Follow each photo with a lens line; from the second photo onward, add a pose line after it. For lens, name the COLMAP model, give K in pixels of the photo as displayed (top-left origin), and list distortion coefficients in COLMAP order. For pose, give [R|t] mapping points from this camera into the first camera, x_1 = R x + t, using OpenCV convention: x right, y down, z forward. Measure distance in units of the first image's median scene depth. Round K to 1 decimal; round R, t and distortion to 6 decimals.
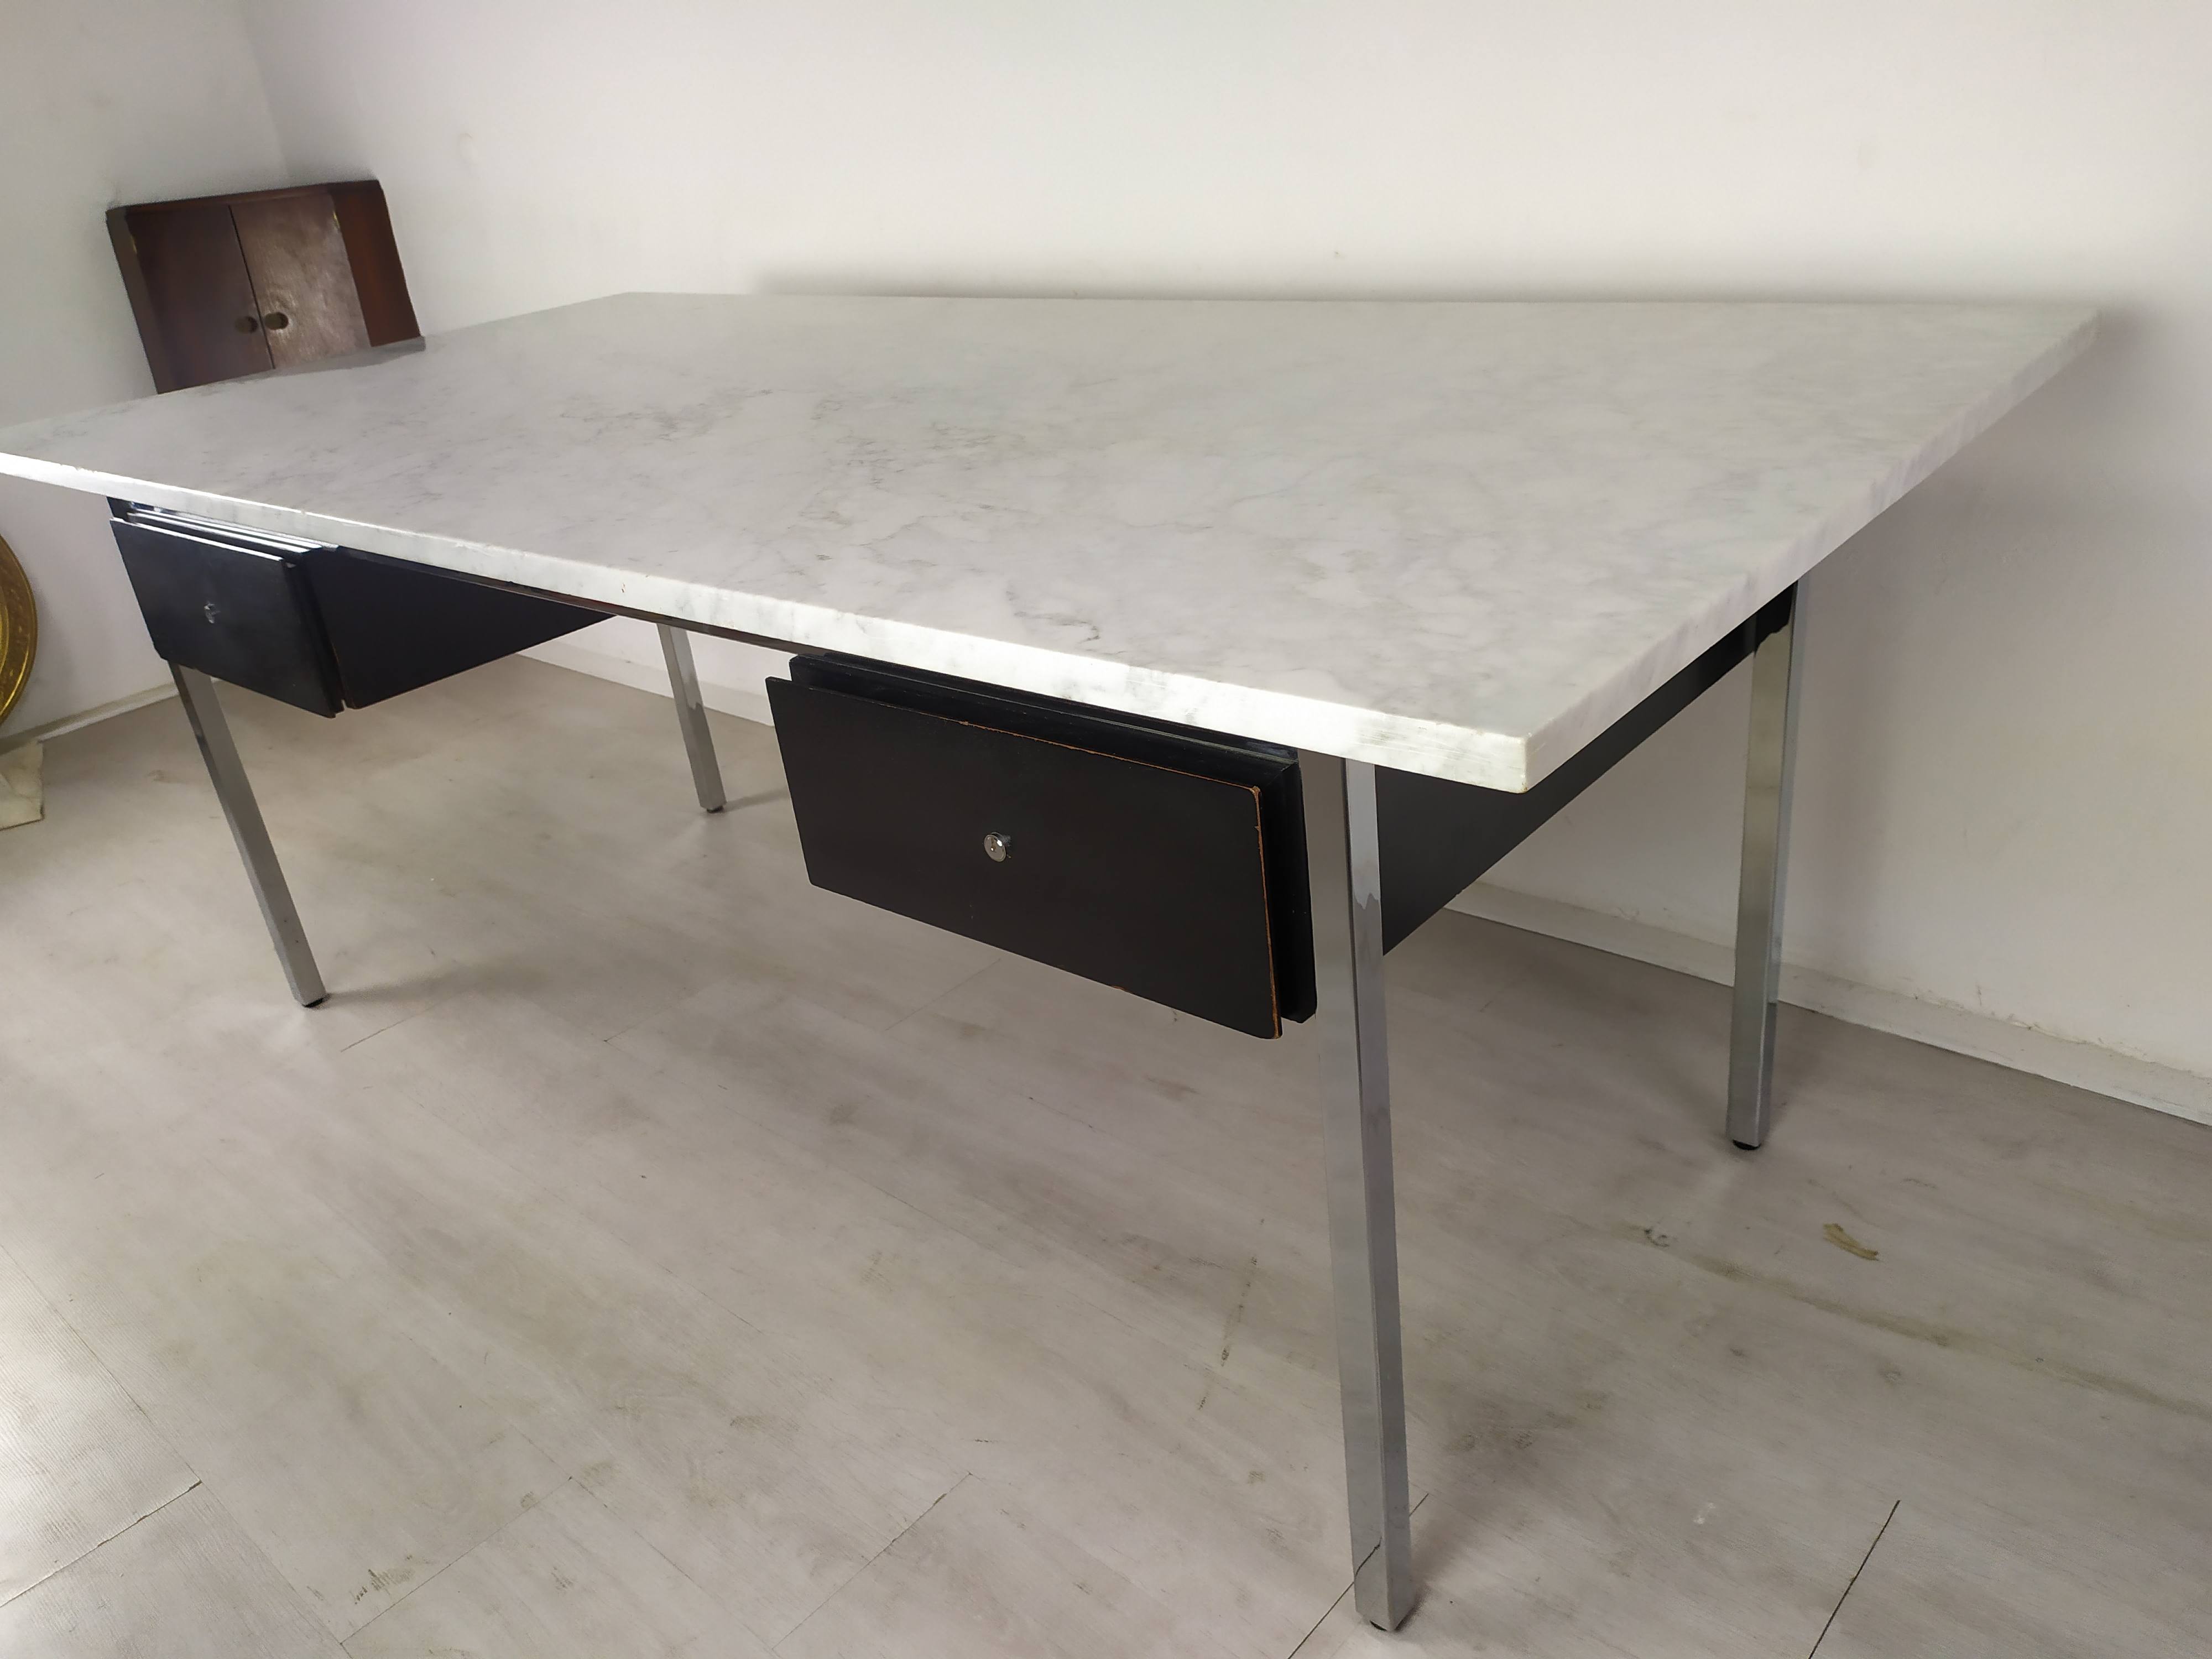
lens RADIAL K [[1667.5, 0, 1115.5], [0, 1667.5, 829.5], [0, 0, 1]] dist [0.057331, -0.075180]
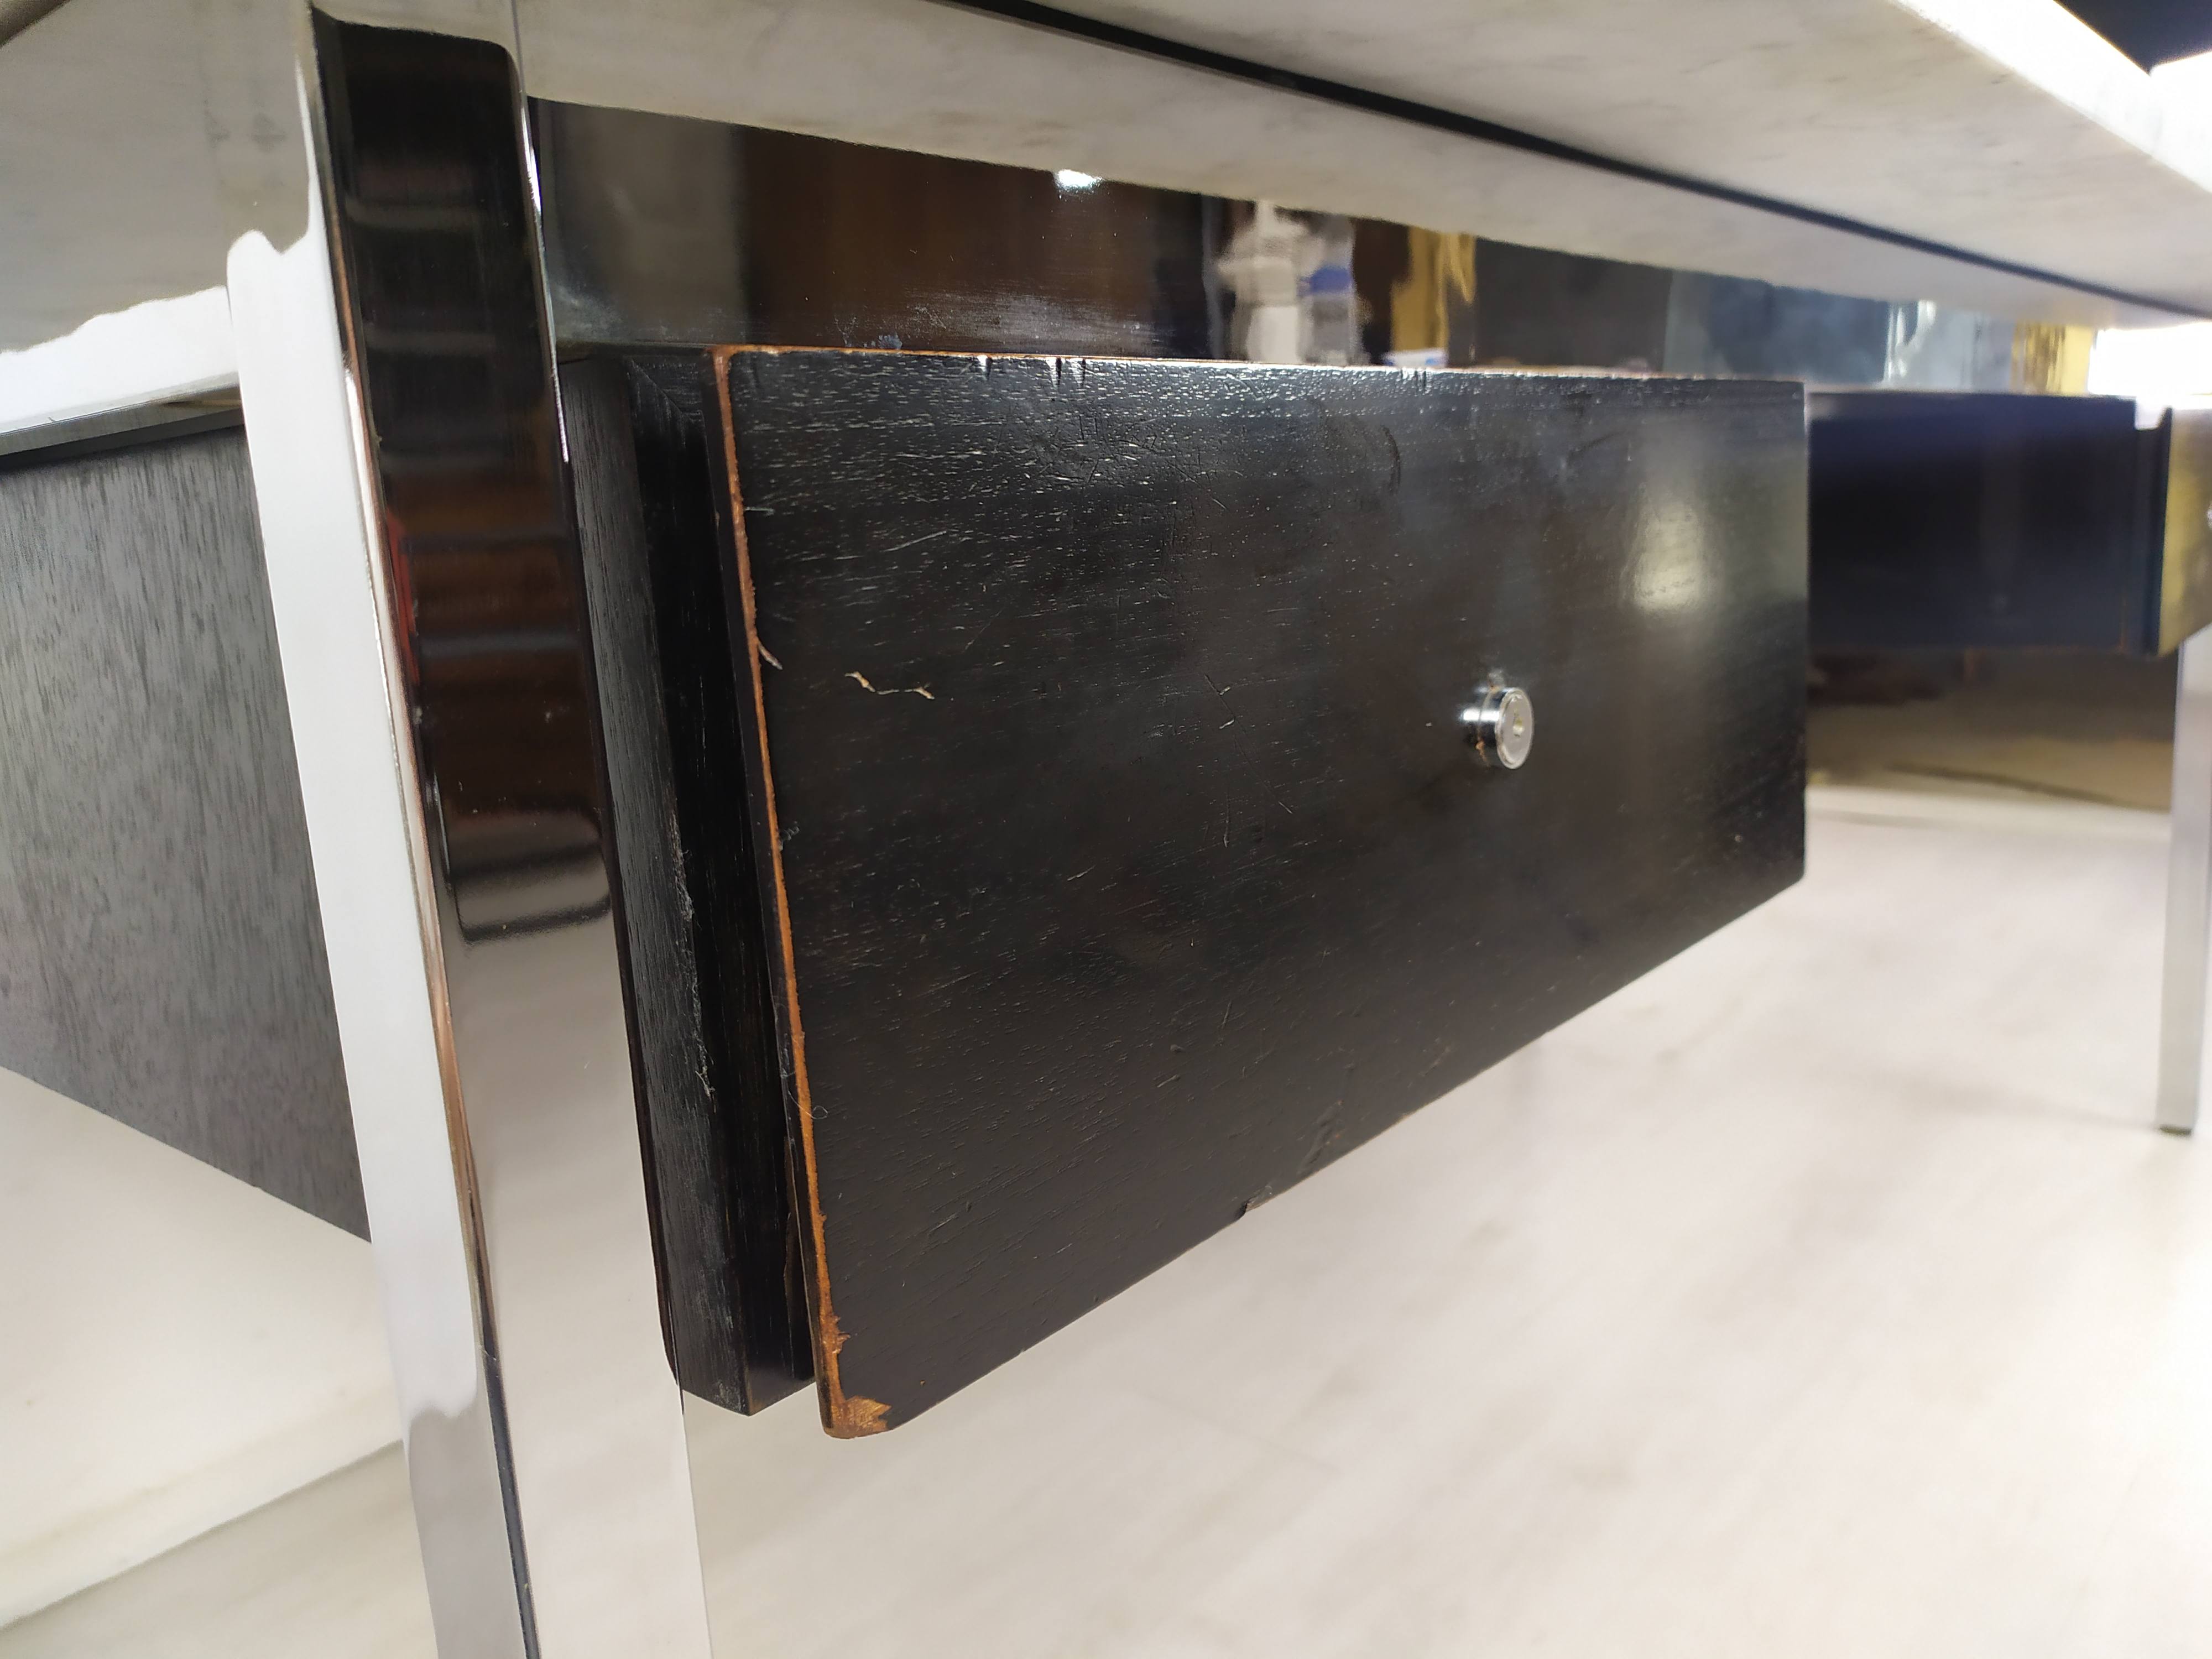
lens RADIAL K [[1704.7, 0, 1106.0], [0, 1704.7, 829.5], [0, 0, 1]] dist [0.038560, -0.074484]
pose [[0.009068, -0.086792, 0.996185, -0.919964], [0.492112, 0.867623, 0.071112, -0.190792], [-0.870485, 0.489590, 0.050579, 1.252117]]
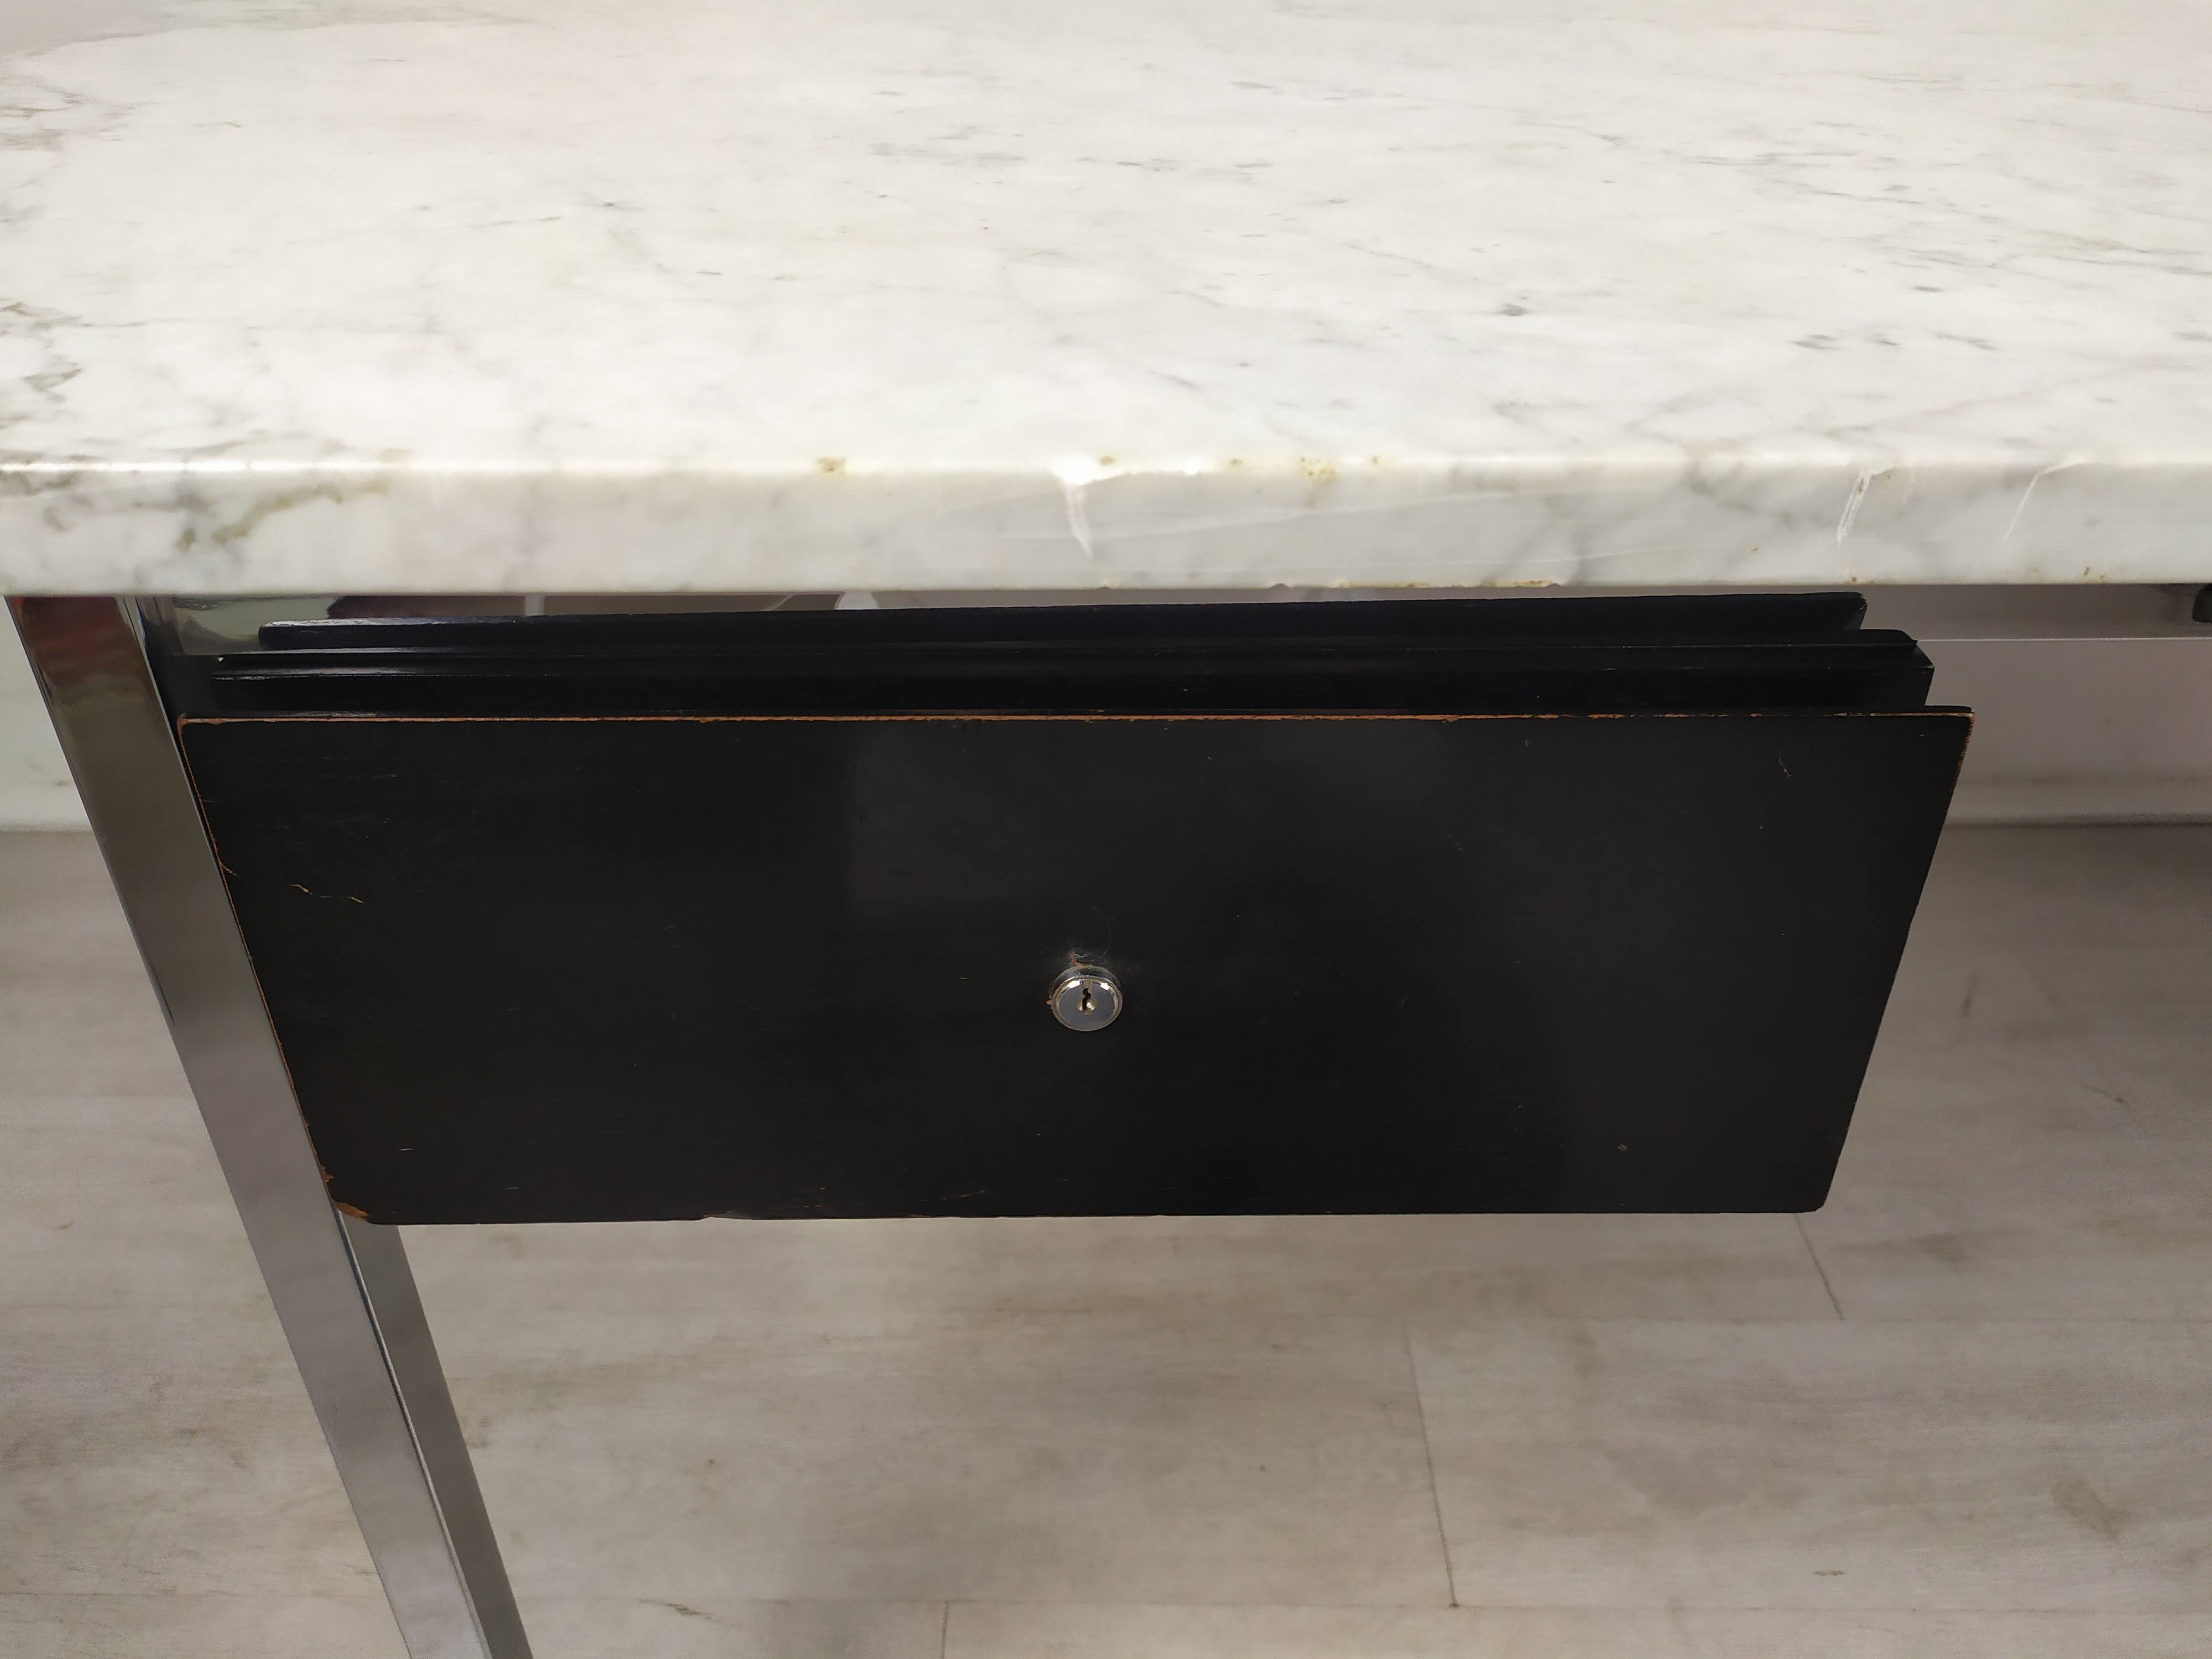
lens RADIAL K [[1667.5, 0, 1115.5], [0, 1667.5, 829.5], [0, 0, 1]] dist [0.057331, -0.075180]
pose [[0.745435, -0.266757, 0.610874, -0.817029], [0.210991, 0.963738, 0.163378, -0.230572], [-0.632305, 0.007101, 0.774687, 0.969185]]
